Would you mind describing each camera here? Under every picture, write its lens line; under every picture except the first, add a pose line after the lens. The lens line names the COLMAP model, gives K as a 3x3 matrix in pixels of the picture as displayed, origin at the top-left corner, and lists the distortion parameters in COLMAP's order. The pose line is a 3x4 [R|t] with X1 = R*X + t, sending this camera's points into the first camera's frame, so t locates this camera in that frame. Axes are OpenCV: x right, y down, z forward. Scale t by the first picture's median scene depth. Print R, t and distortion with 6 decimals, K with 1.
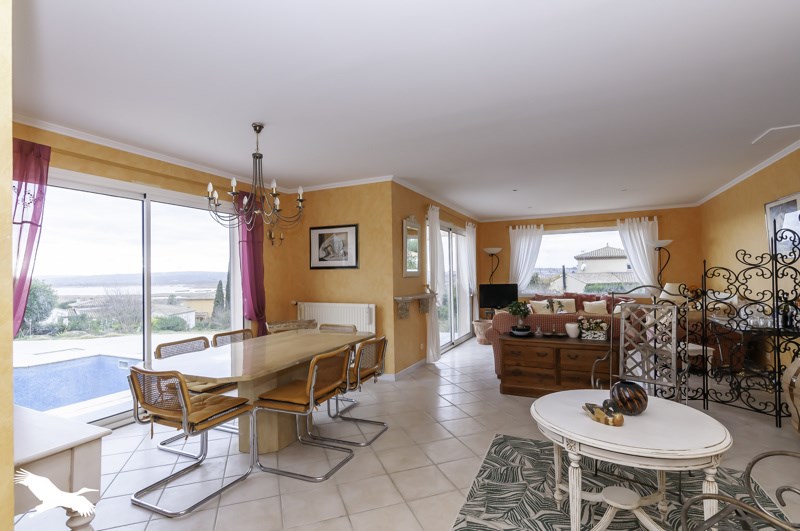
lens RADIAL K [[385.1, 0, 403.0], [0, 385.1, 267.9], [0, 0, 1]] dist [0.001402, 0.000479]
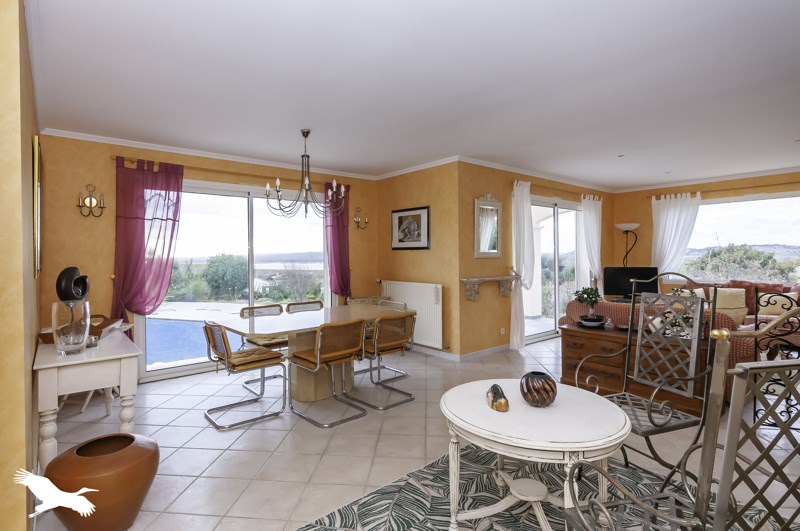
lens RADIAL K [[410.6, 0, 398.4], [0, 410.6, 254.4], [0, 0, 1]] dist [0.014332, -0.000109]
pose [[0.902192, 0.006395, -0.431287, 0.310608], [0.002124, 0.999812, 0.019269, -0.006900], [0.431329, -0.018300, 0.902009, -0.029279]]
